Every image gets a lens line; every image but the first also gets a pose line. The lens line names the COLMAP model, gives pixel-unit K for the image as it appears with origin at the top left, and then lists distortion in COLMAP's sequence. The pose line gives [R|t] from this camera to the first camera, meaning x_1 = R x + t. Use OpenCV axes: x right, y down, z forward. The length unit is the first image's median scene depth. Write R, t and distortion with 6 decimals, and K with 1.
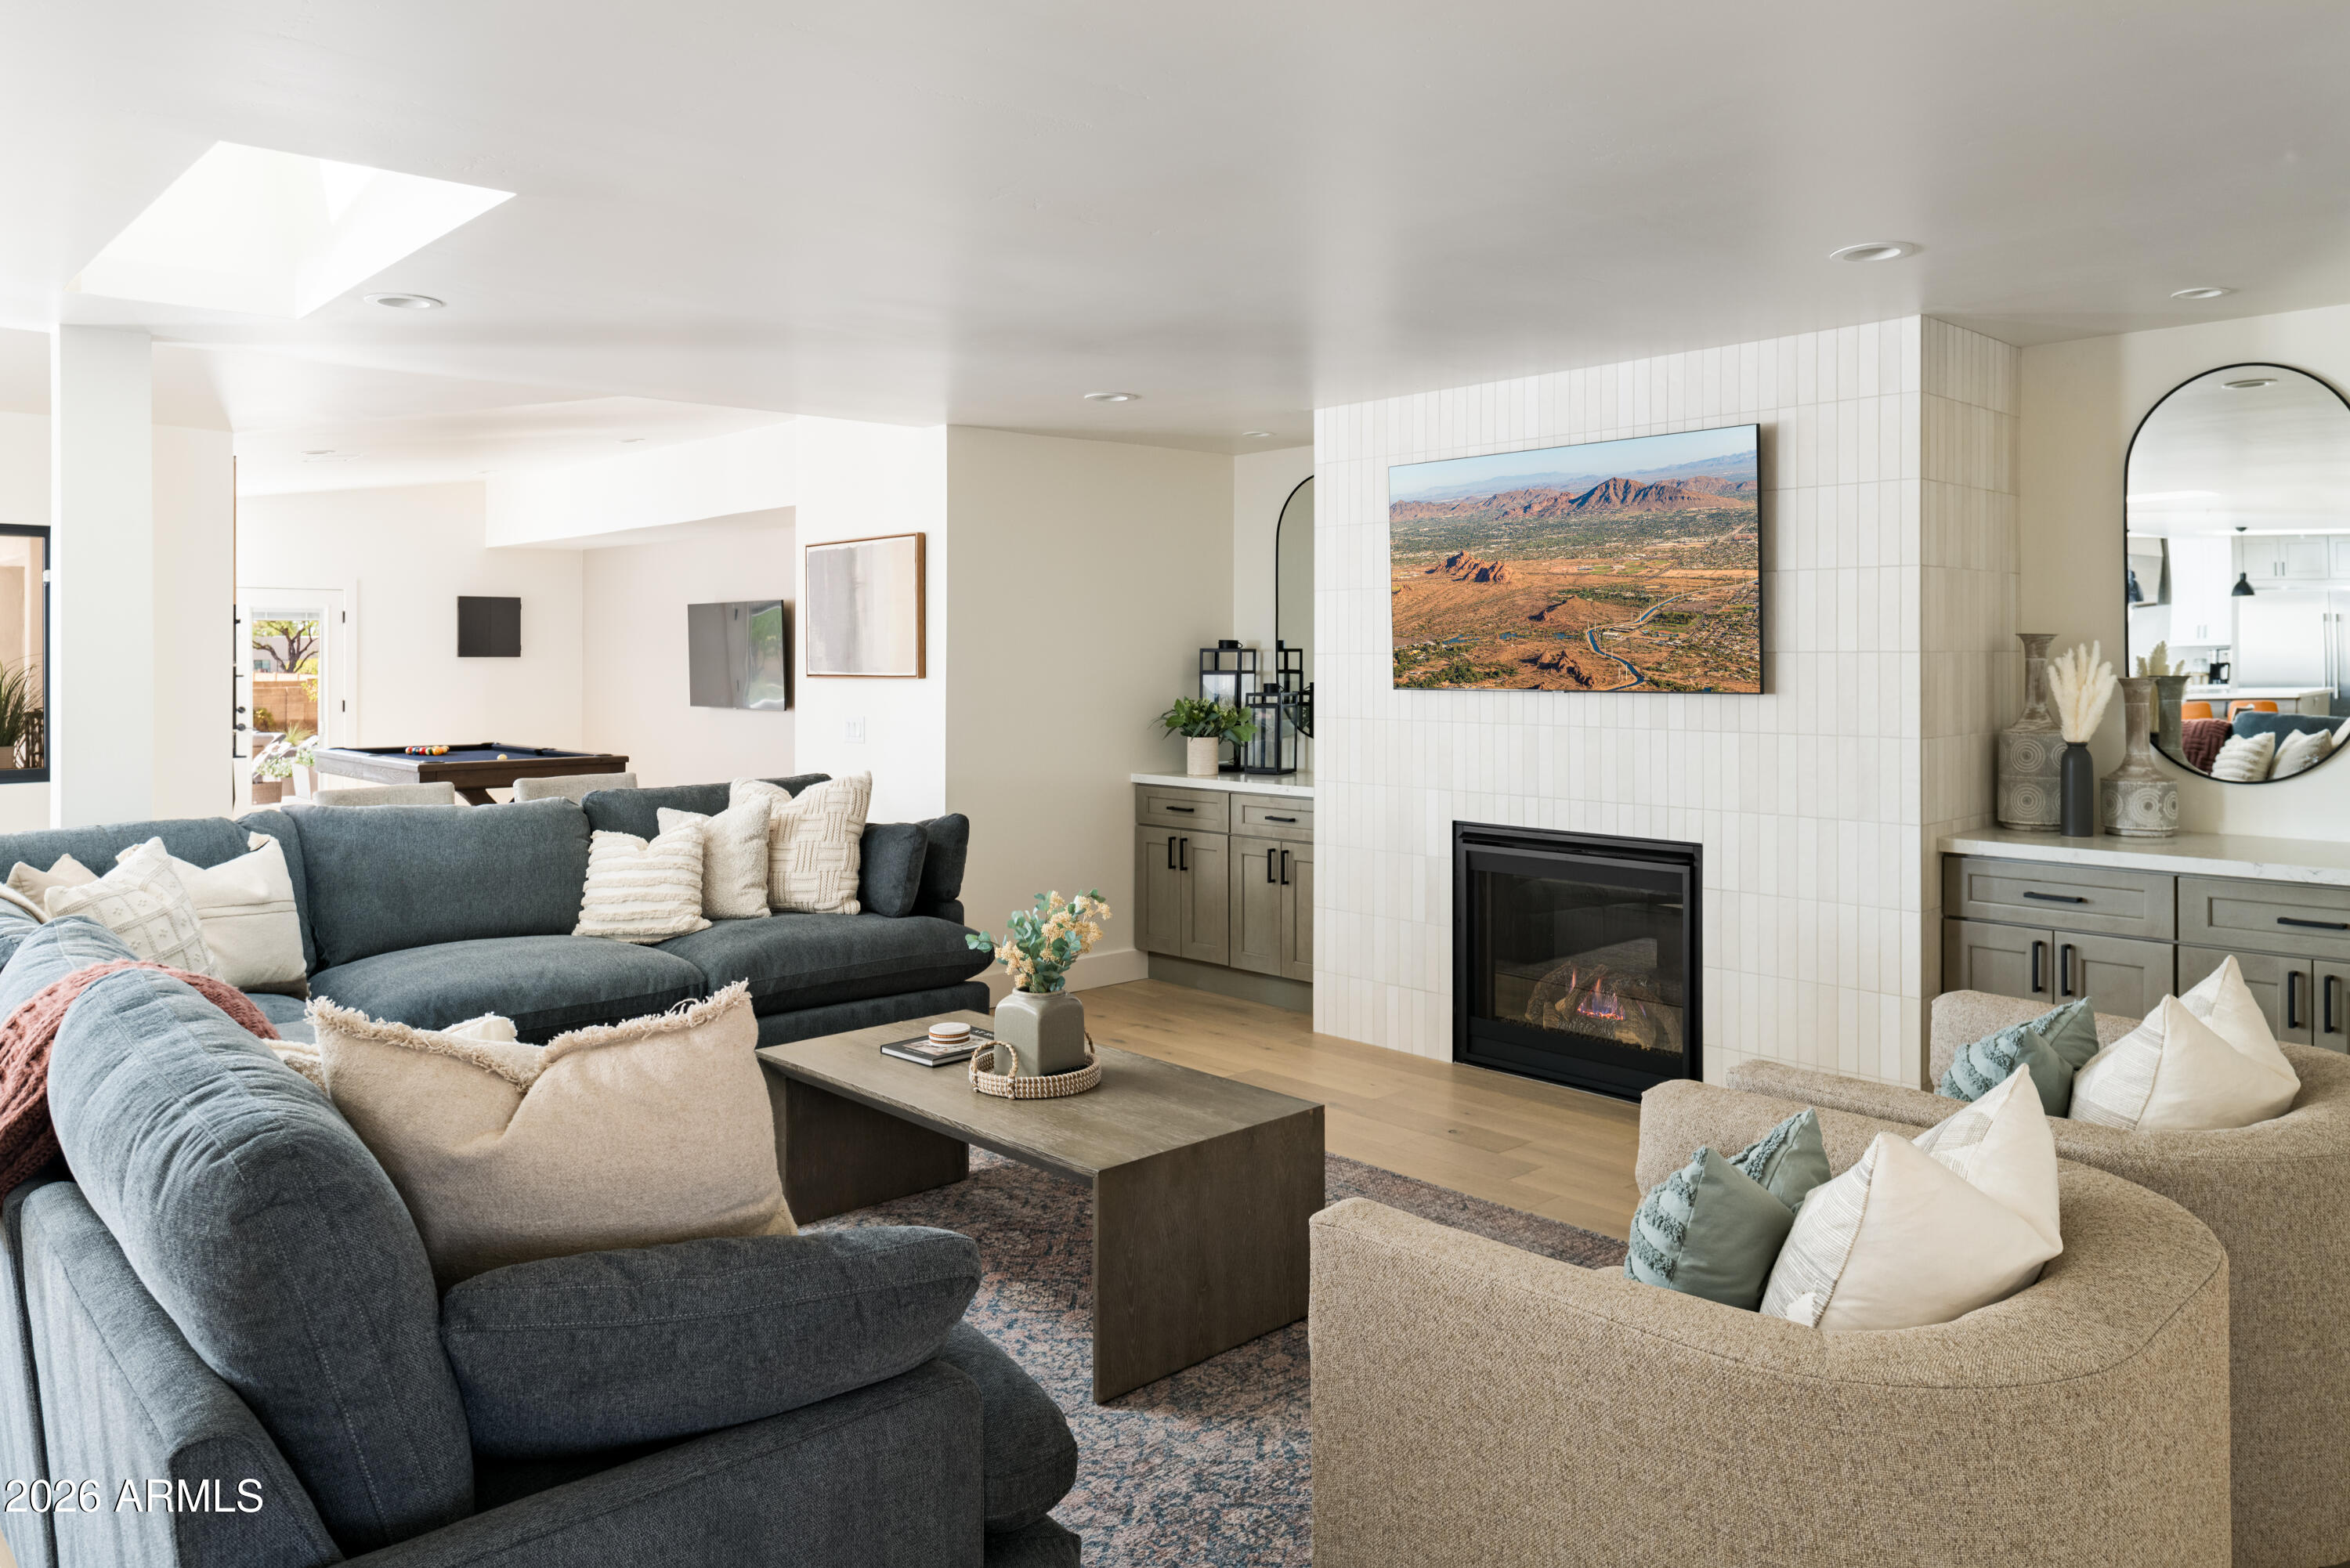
lens RADIAL K [[1594.7, 0, 1178.5], [0, 1594.7, 643.4], [0, 0, 1]] dist [0.004533, -0.000489]
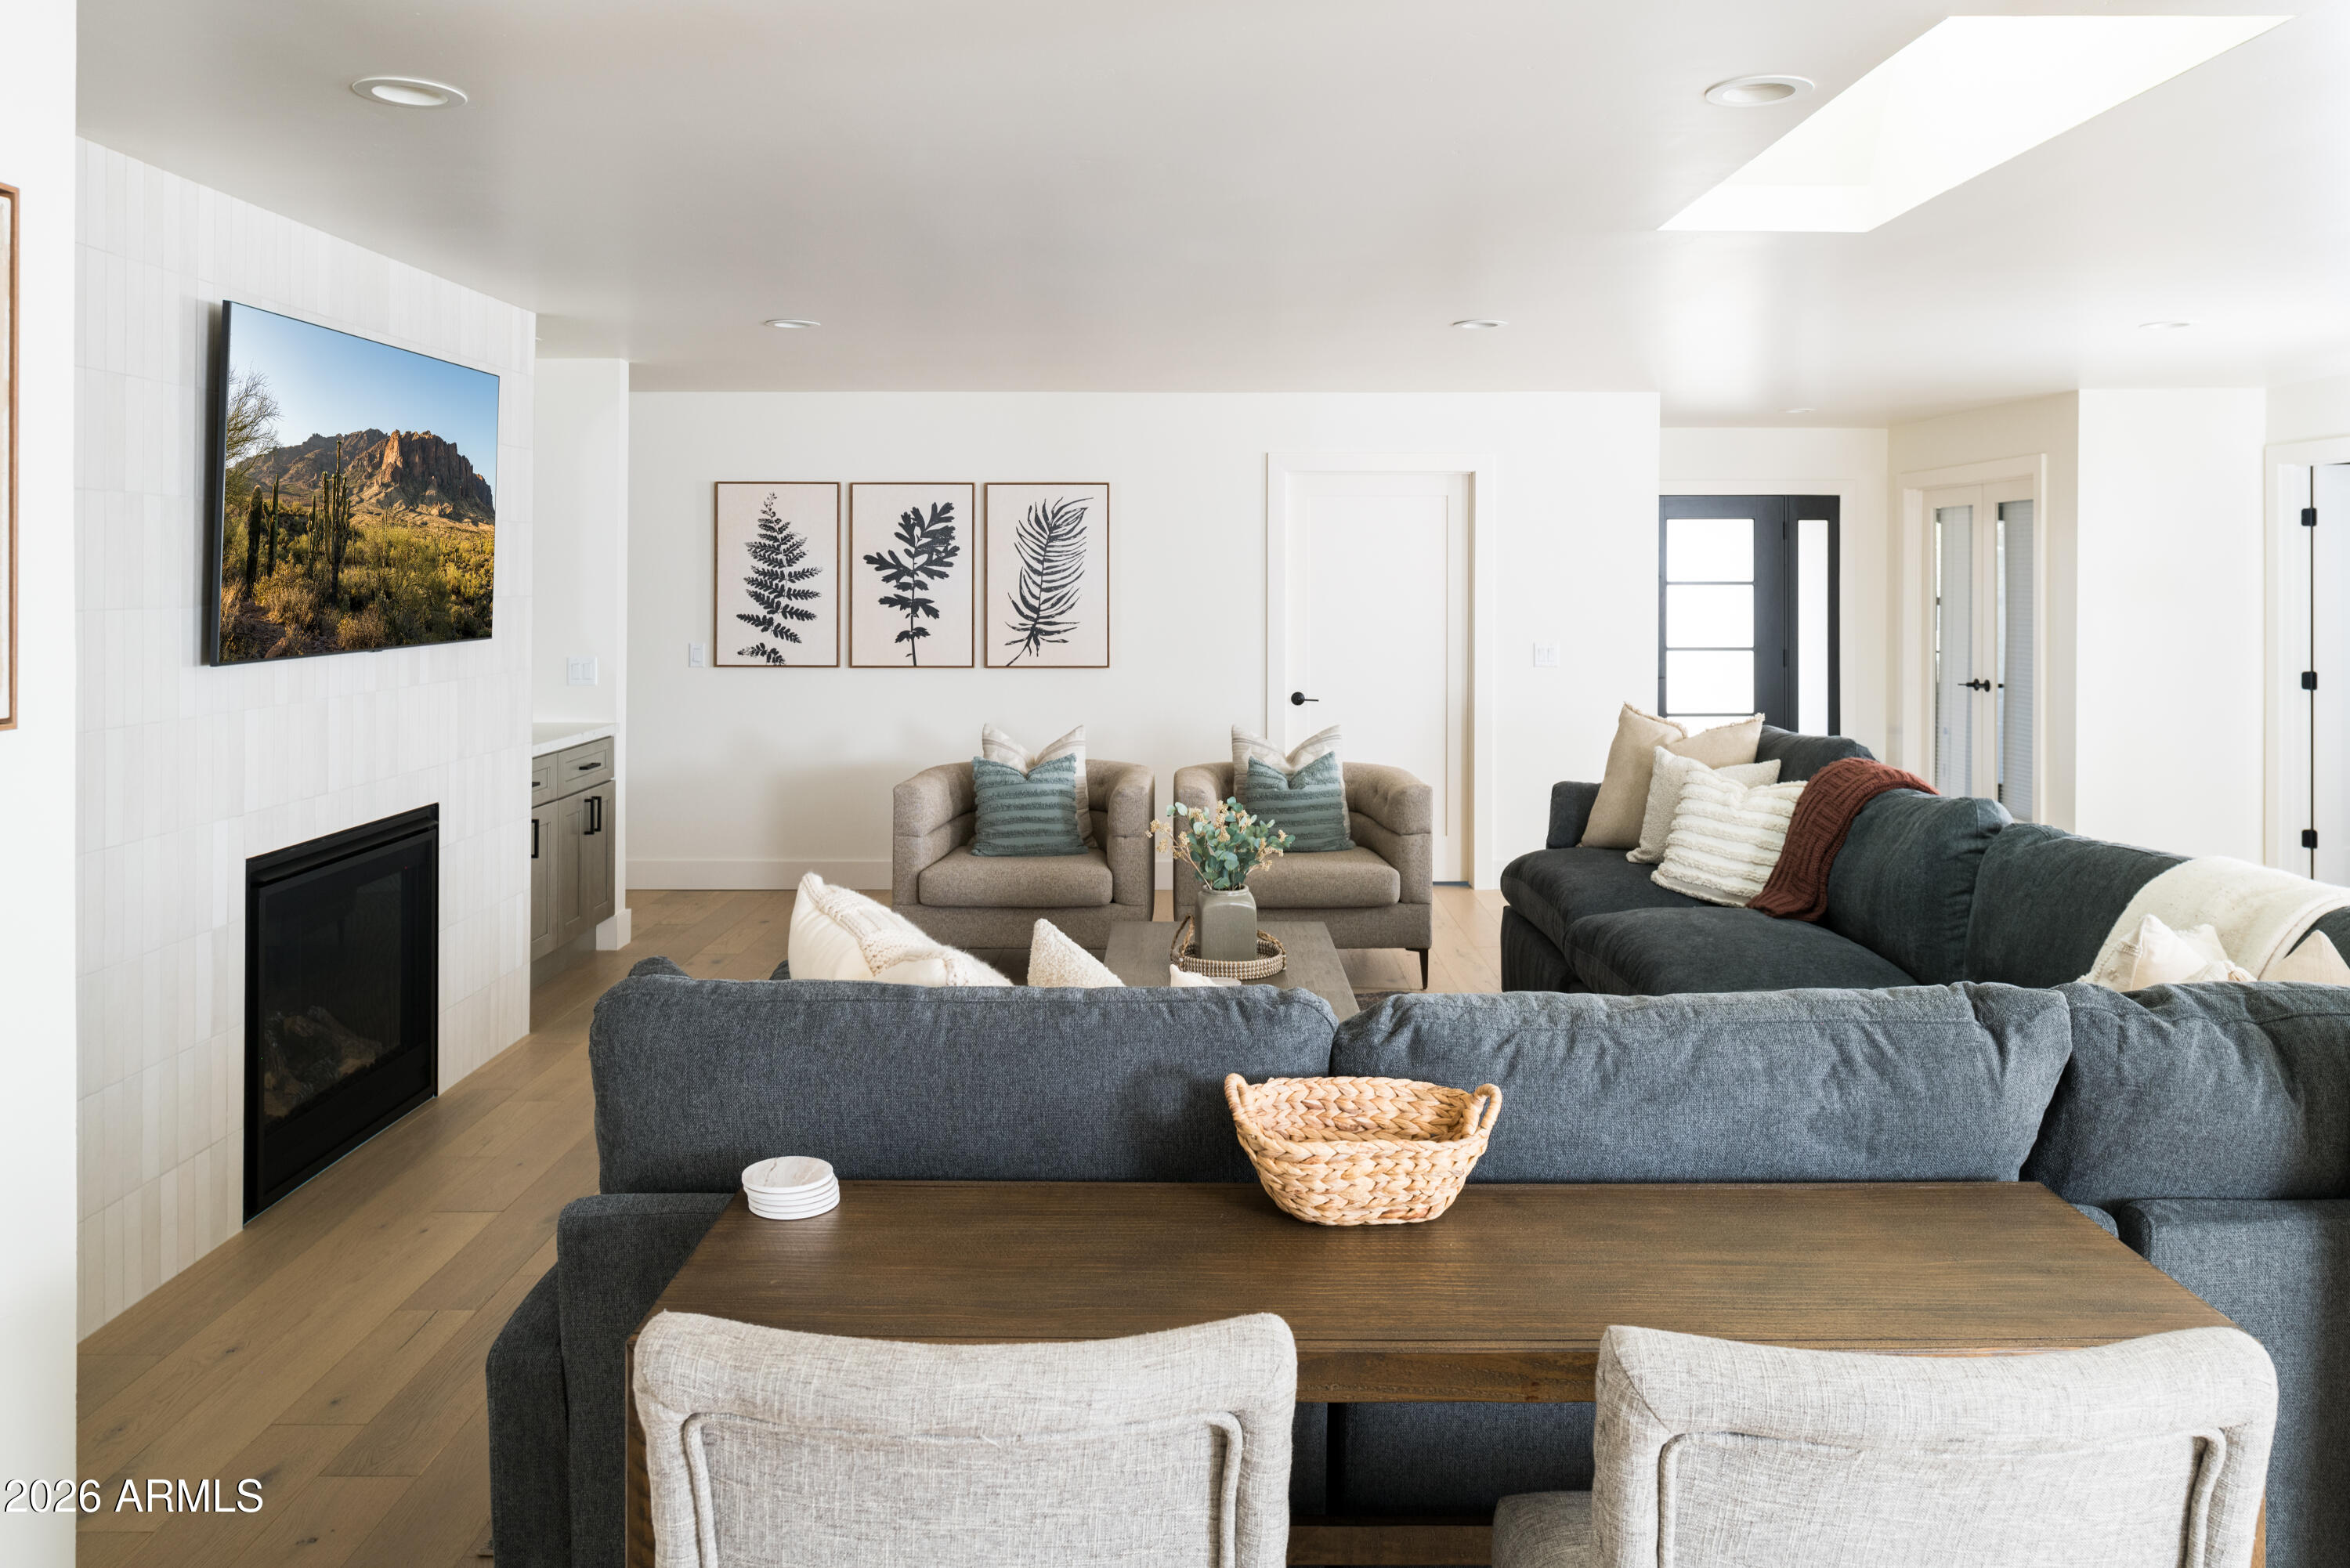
lens RADIAL K [[1594.7, 0, 1178.5], [0, 1594.7, 643.4], [0, 0, 1]] dist [0.004533, -0.000489]
pose [[-0.722775, -0.025467, 0.690614, -0.590458], [-0.003583, 0.999445, 0.033105, -0.000144], [-0.691074, 0.021453, -0.722465, 1.287960]]
